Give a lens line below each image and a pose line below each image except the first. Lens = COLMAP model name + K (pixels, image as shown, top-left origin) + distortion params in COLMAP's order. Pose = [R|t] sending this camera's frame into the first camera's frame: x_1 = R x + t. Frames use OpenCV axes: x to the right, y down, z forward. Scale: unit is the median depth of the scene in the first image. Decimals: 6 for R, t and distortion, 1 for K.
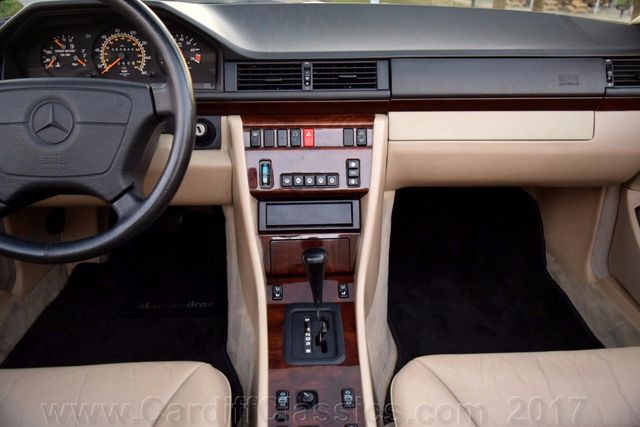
lens RADIAL K [[500.0, 0, 328.0], [0, 500.0, 208.3], [0, 0, 1]] dist [-0.013129, 0.012158]
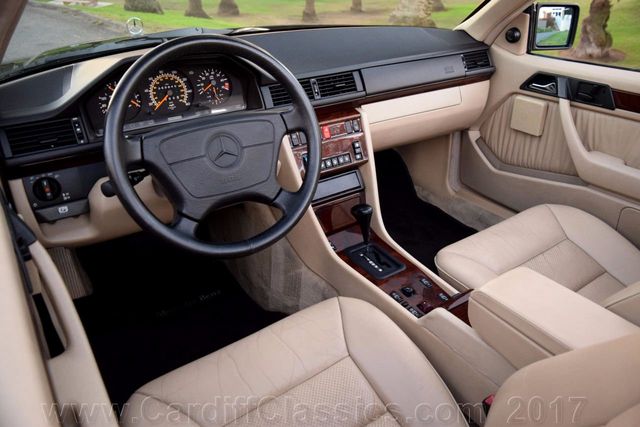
lens RADIAL K [[500.0, 0, 321.7], [0, 500.0, 207.0], [0, 0, 1]] dist [-0.013129, 0.012158]
pose [[0.838504, -0.248973, 0.484689, -0.774922], [0.235315, 0.967742, 0.090014, -0.067334], [-0.491465, 0.038578, 0.870043, -0.201696]]
